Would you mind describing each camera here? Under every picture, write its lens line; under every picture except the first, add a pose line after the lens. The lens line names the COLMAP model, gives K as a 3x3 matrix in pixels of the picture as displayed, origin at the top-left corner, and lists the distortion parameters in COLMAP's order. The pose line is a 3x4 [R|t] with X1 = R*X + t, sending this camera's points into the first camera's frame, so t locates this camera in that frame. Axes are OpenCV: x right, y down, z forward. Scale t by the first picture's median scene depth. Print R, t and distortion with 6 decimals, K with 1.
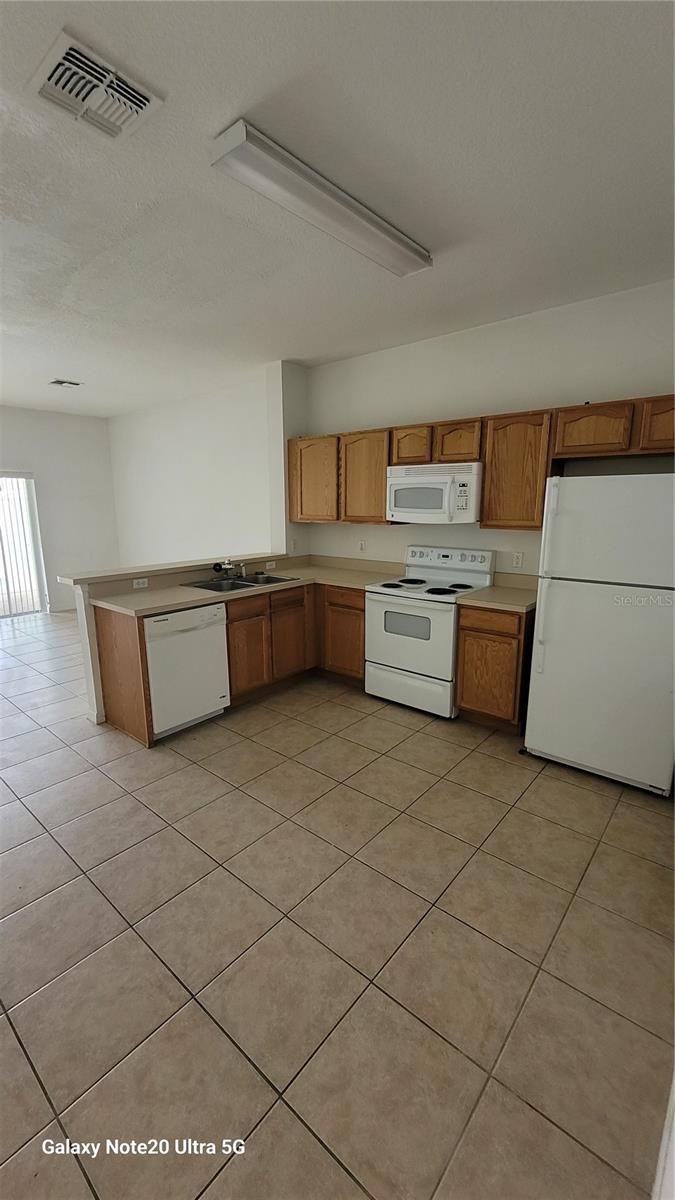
lens RADIAL K [[485.9, 0, 337.5], [0, 485.9, 600.0], [0, 0, 1]] dist [-0.001901, -0.000035]
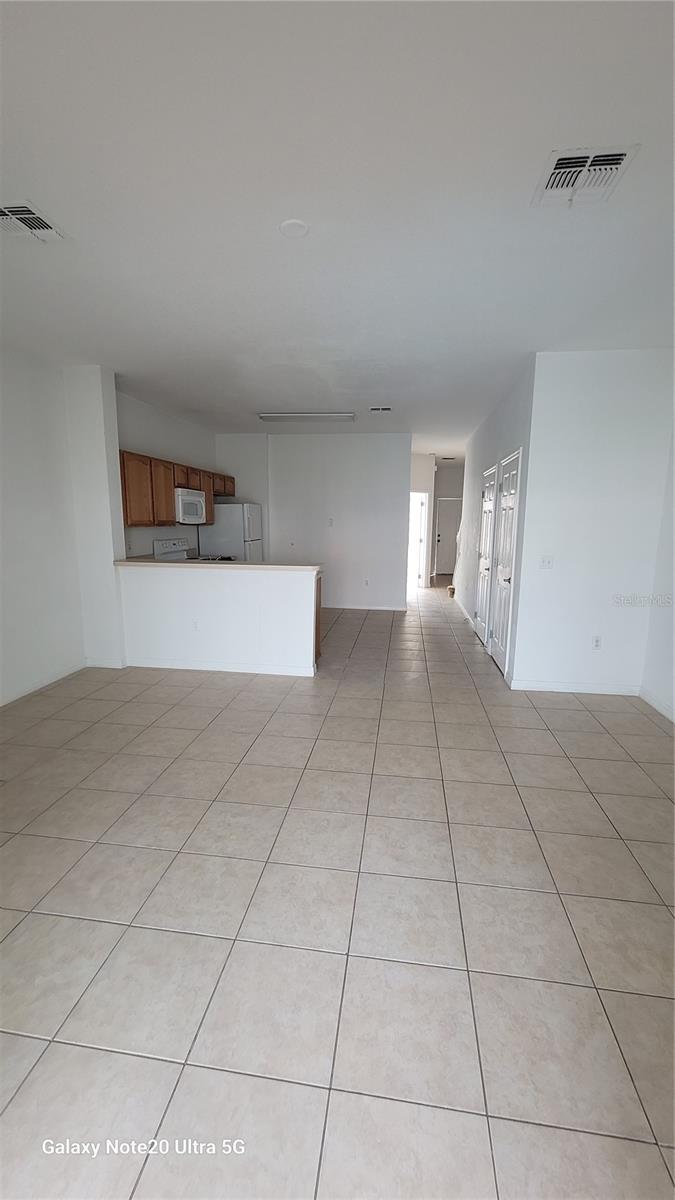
lens RADIAL K [[485.9, 0, 337.5], [0, 485.9, 600.0], [0, 0, 1]] dist [-0.001901, -0.000035]
pose [[-0.535576, -0.143903, 0.832136, -1.667128], [0.158643, 0.950687, 0.266510, -0.296860], [-0.829452, 0.274749, -0.486336, 1.587025]]
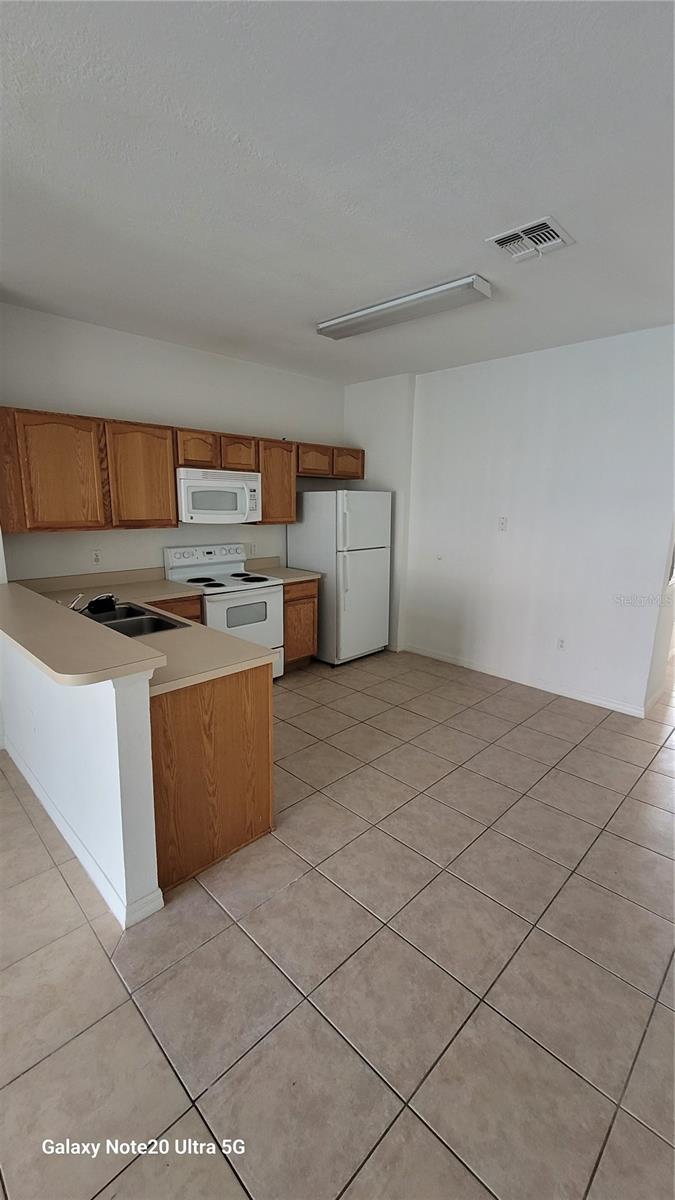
lens RADIAL K [[485.9, 0, 337.5], [0, 485.9, 600.0], [0, 0, 1]] dist [-0.001901, -0.000035]
pose [[0.079857, -0.198319, 0.976879, -0.970019], [0.185086, 0.965917, 0.180964, -0.150892], [-0.979472, 0.166355, 0.113841, 0.692797]]
